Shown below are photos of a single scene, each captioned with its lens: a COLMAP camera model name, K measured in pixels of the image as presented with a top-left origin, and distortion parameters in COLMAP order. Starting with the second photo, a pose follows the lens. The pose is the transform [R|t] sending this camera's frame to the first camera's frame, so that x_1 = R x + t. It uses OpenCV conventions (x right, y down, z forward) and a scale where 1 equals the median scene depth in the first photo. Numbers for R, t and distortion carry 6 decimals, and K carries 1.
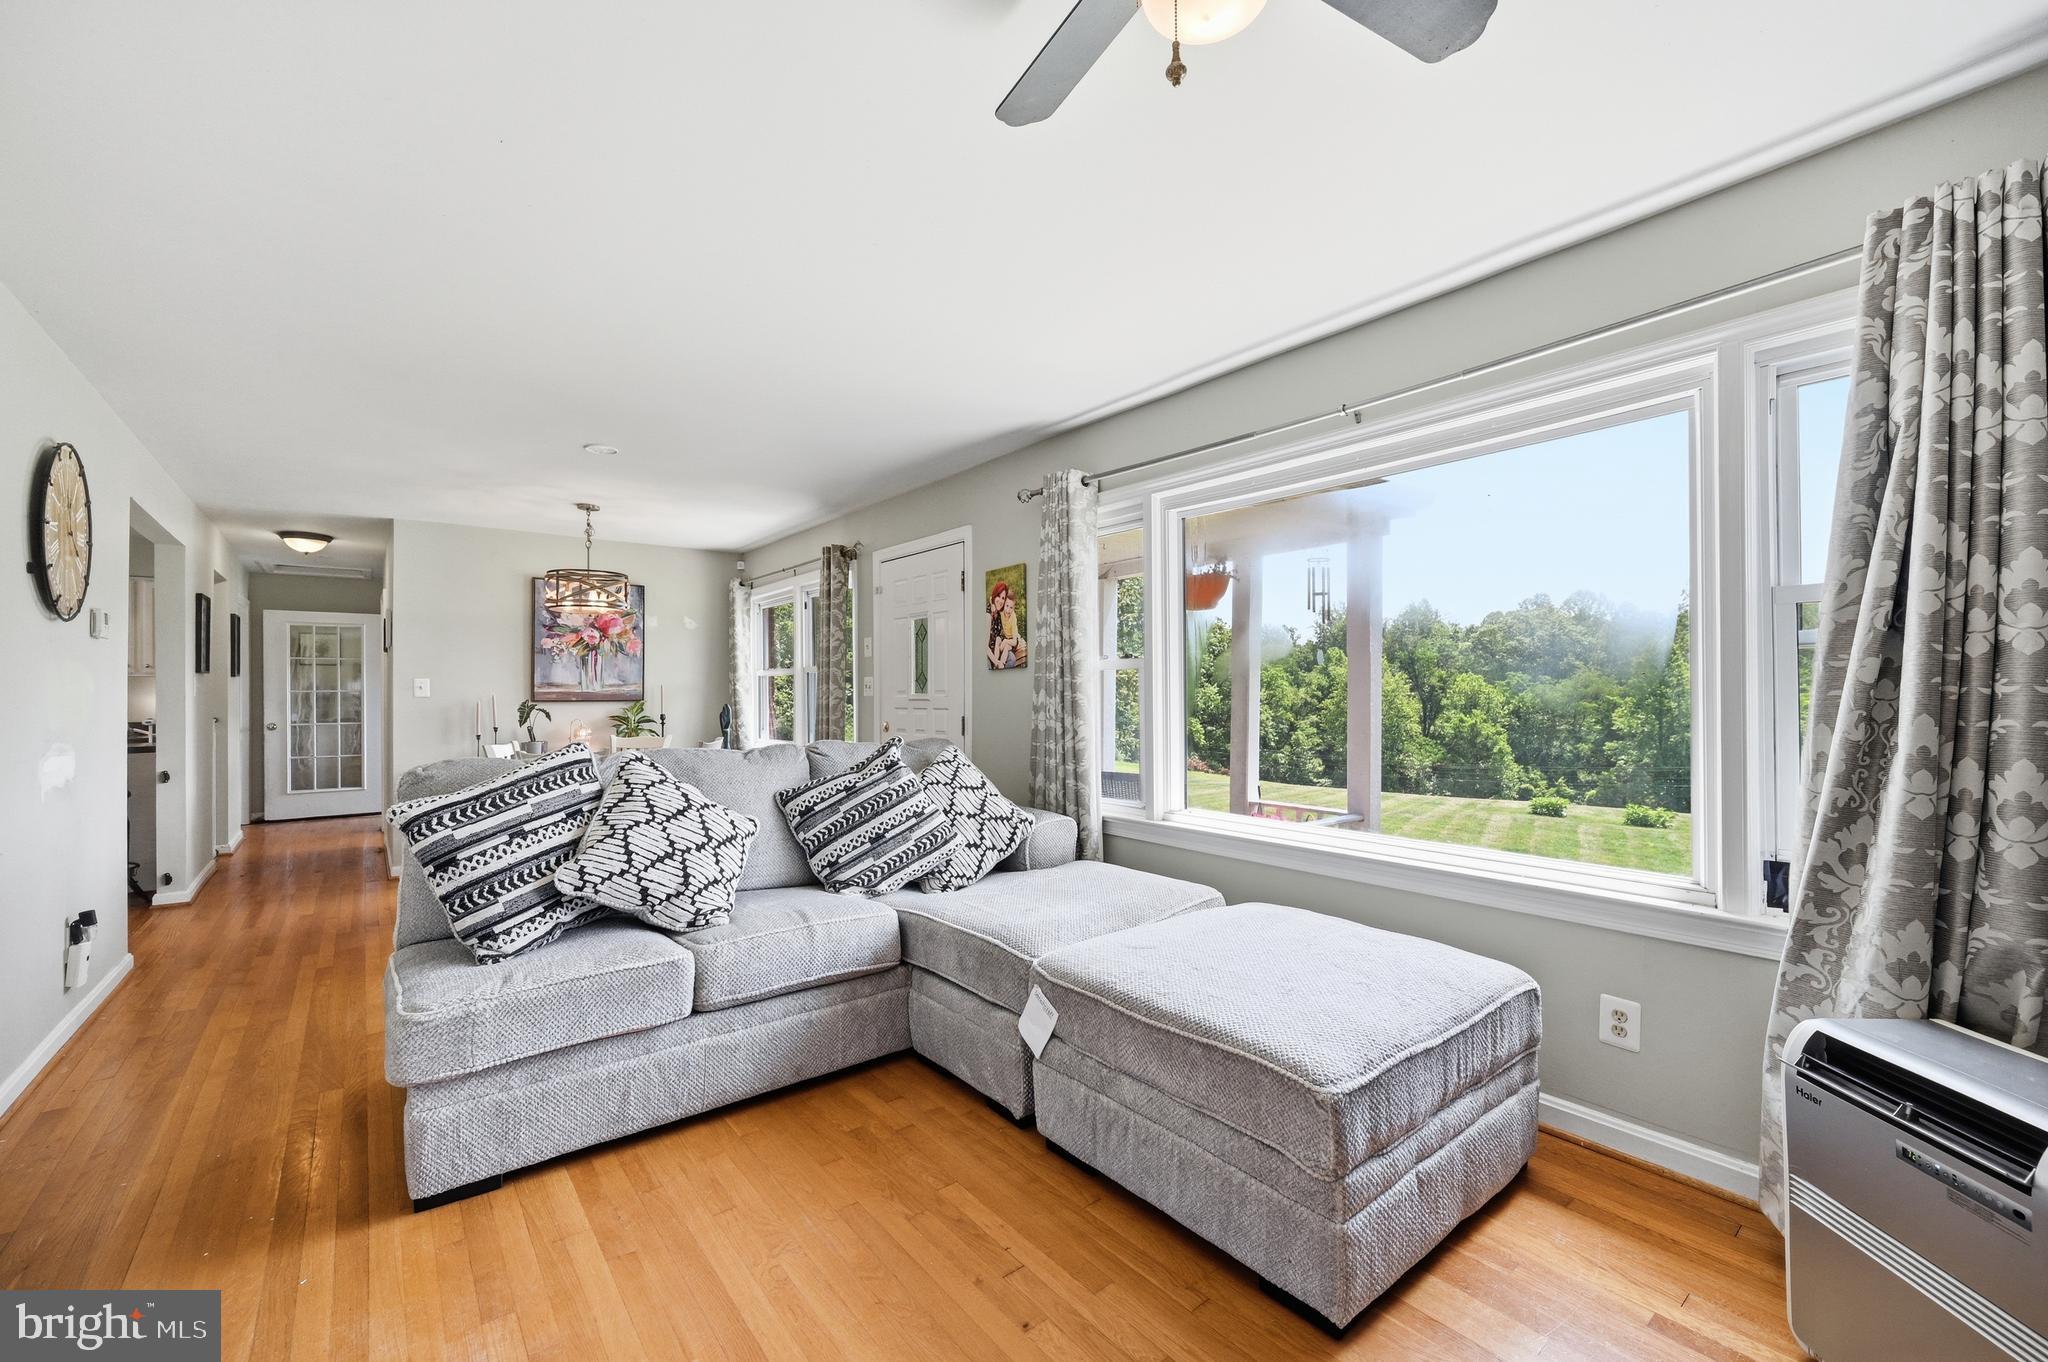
lens RADIAL K [[830.0, 0, 1033.7], [0, 830.0, 686.4], [0, 0, 1]] dist [0.000129, 0.000321]
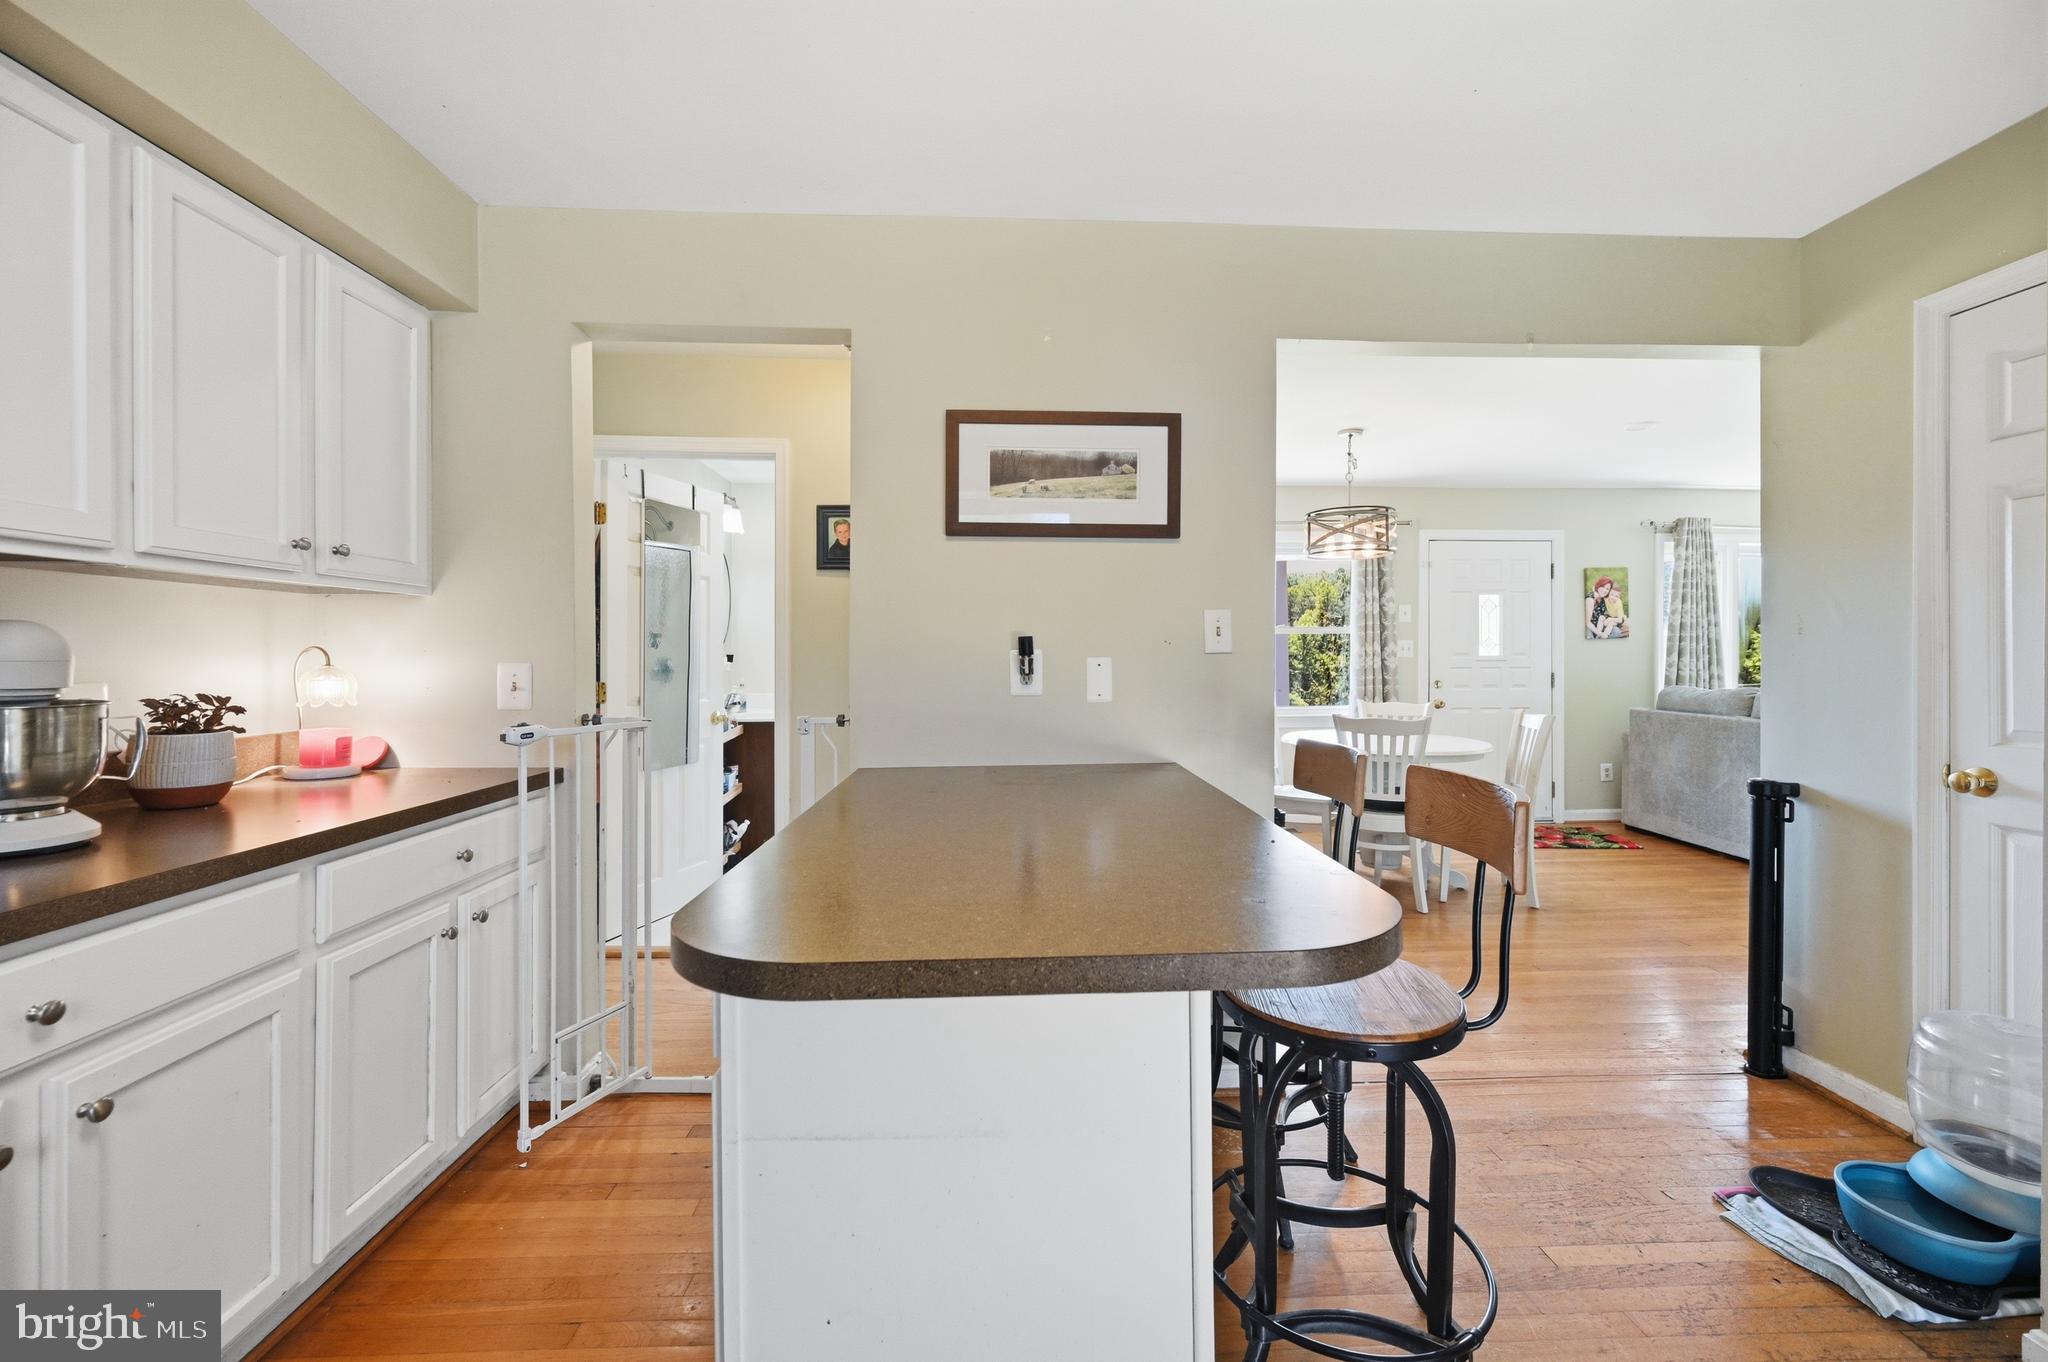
lens RADIAL K [[819.6, 0, 1037.5], [0, 819.6, 659.1], [0, 0, 1]] dist [-0.000829, -0.000544]
pose [[0.588830, 0.000580, 0.808257, -2.386441], [-0.009598, 0.999934, 0.006275, 0.020404], [-0.808200, -0.011452, 0.588797, 1.312148]]
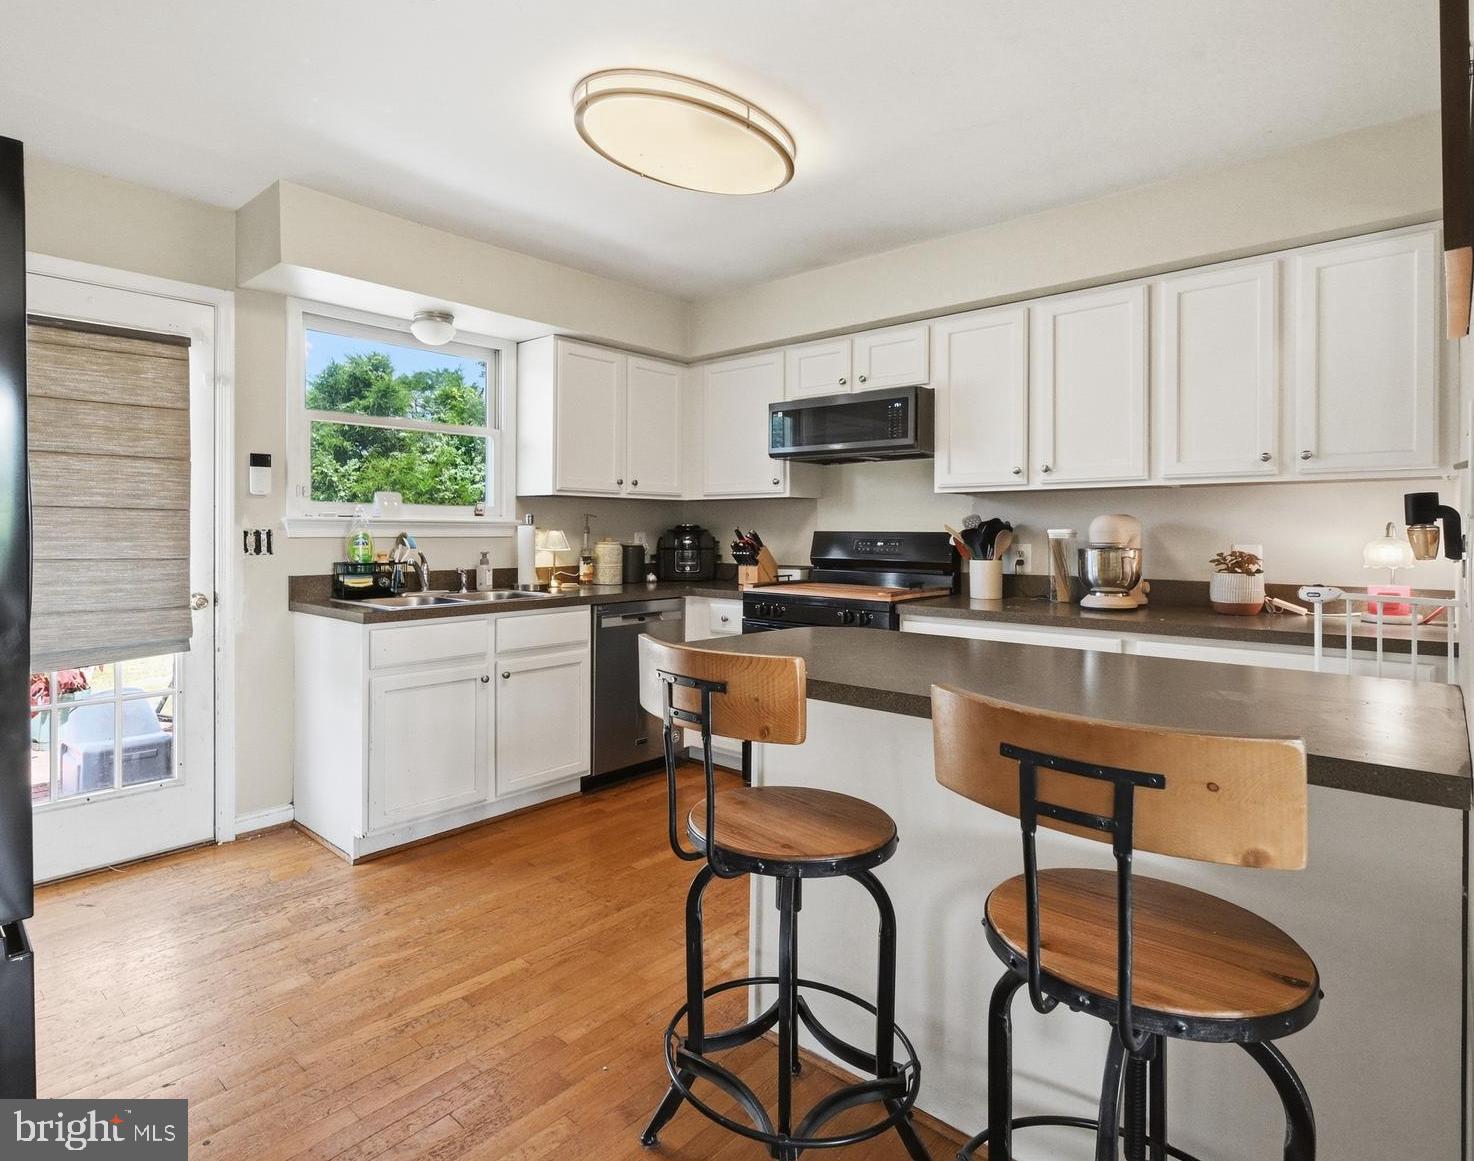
lens RADIAL K [[818.1, 0, 657.1], [0, 818.1, 534.7], [0, 0, 1]] dist [-0.000973, -0.000240]
pose [[0.122293, 0.008739, -0.992456, -1.434720], [0.007856, 0.999921, 0.009772, 0.019074], [0.992463, -0.008991, 0.122215, 1.299096]]
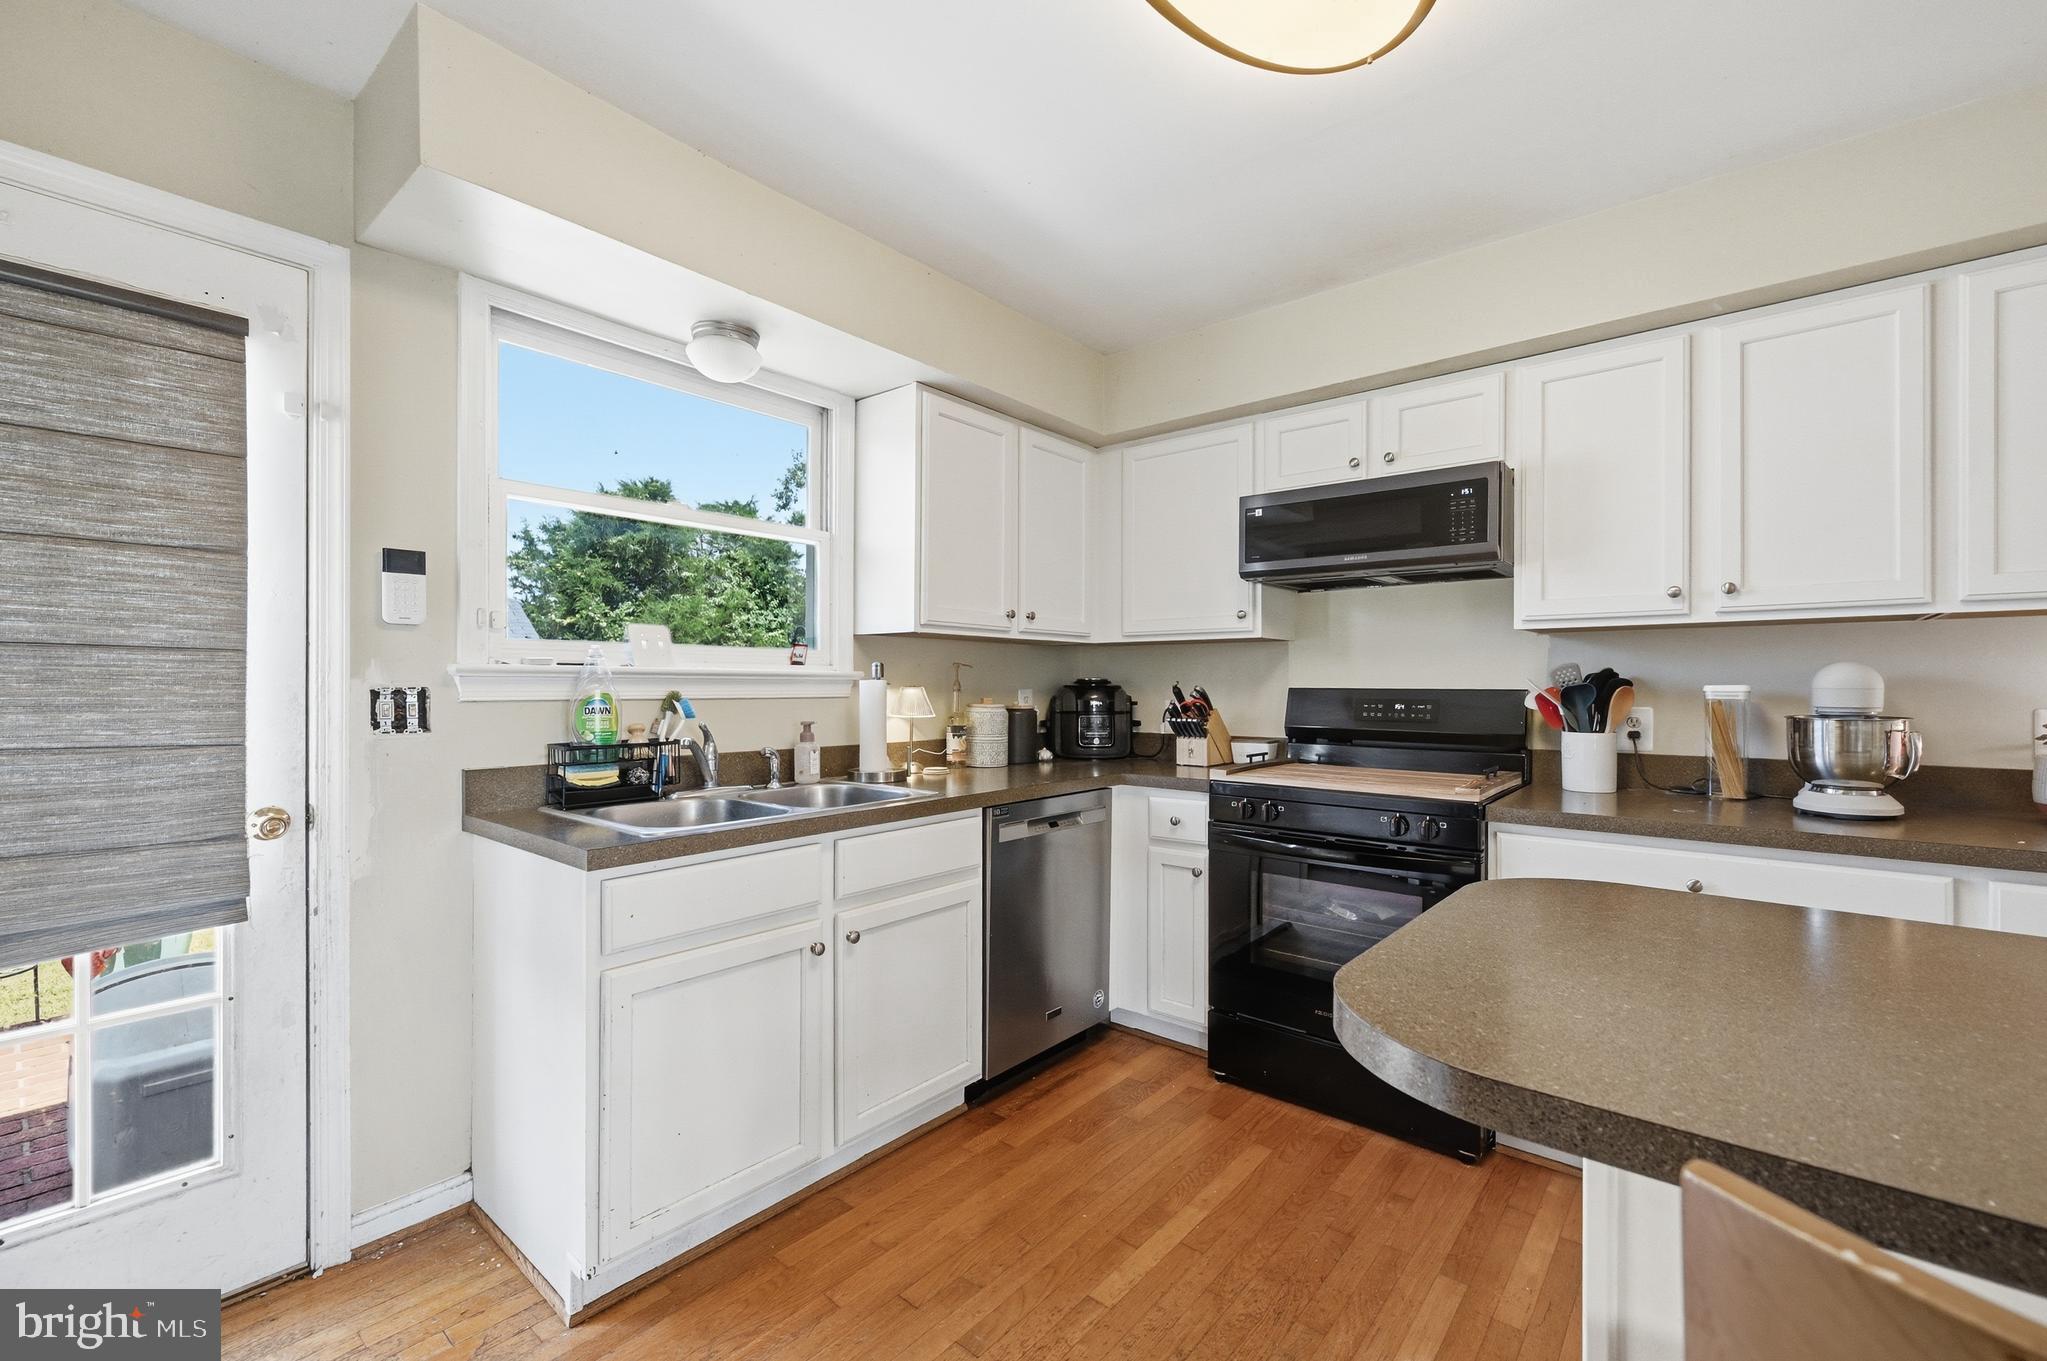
lens RADIAL K [[862.0, 0, 1029.3], [0, 862.0, 685.8], [0, 0, 1]] dist [-0.000887, -0.000133]
pose [[0.197427, 0.004883, -0.980305, -1.845285], [0.008240, 0.999944, 0.006640, 0.017364], [0.980283, -0.009389, 0.197376, 1.236695]]
